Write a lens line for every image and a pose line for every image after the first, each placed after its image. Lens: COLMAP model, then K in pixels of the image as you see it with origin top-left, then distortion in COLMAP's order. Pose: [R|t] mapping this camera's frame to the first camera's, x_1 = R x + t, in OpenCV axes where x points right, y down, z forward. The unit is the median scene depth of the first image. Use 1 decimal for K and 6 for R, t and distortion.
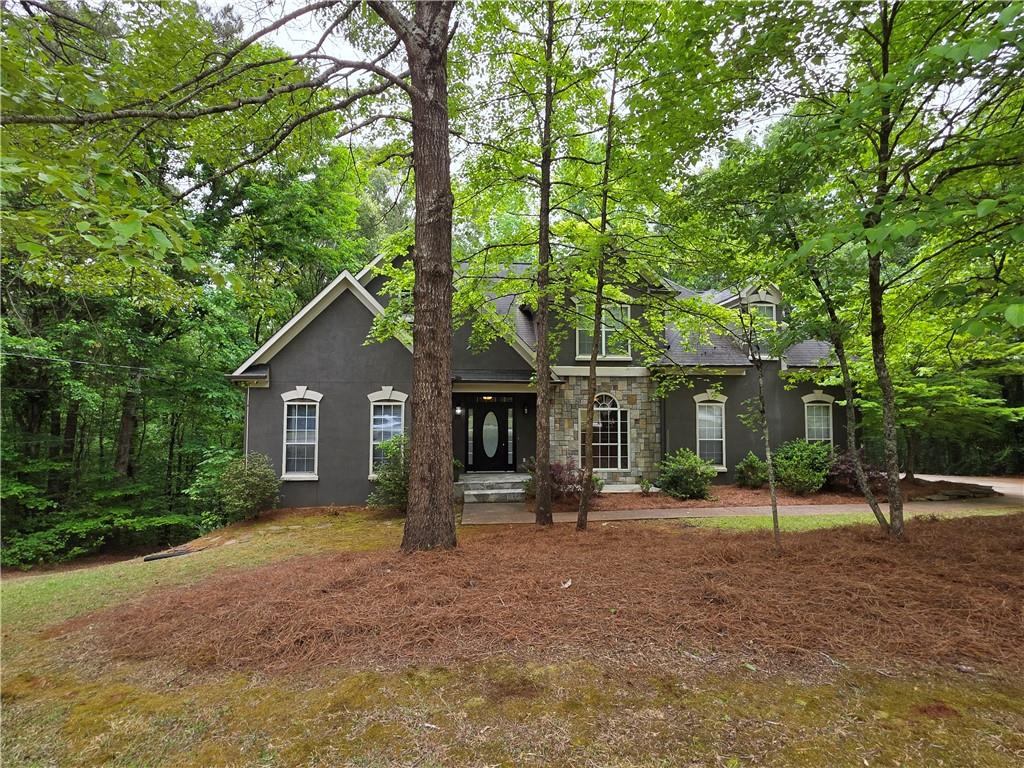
lens RADIAL K [[486.6, 0, 509.7], [0, 486.6, 388.2], [0, 0, 1]] dist [0.000256, 0.000021]
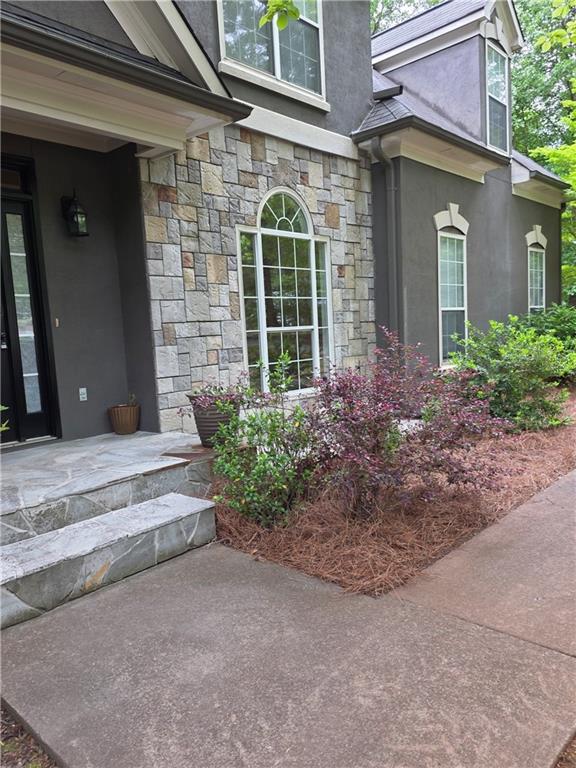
lens RADIAL K [[578.0, 0, 284.1], [0, 578.0, 395.8], [0, 0, 1]] dist [0.071712, -0.048708]
pose [[0.733709, -0.116678, 0.669371, -0.120570], [0.019195, 0.988312, 0.151233, 0.097992], [-0.679193, -0.098112, 0.727373, 0.661944]]
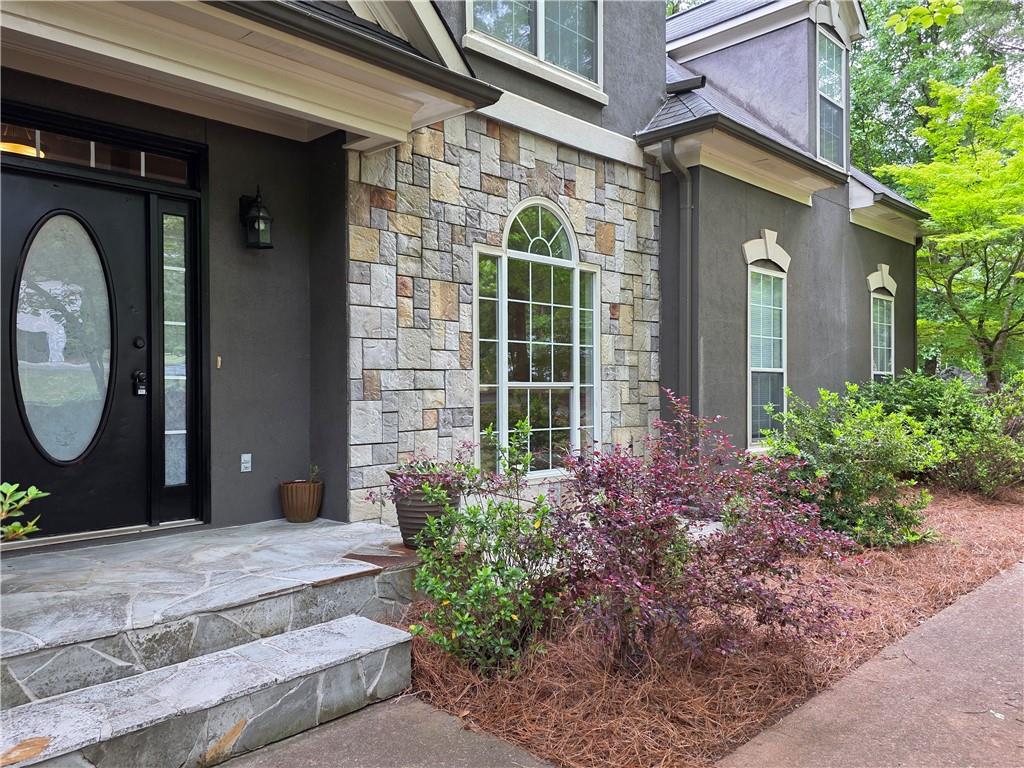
lens RADIAL K [[770.7, 0, 515.2], [0, 770.7, 391.2], [0, 0, 1]] dist [0.071712, -0.048708]
pose [[0.756124, -0.008353, 0.654375, -0.105659], [-0.029404, 0.998475, 0.046721, 0.097933], [-0.653767, -0.054568, 0.754725, 0.671835]]
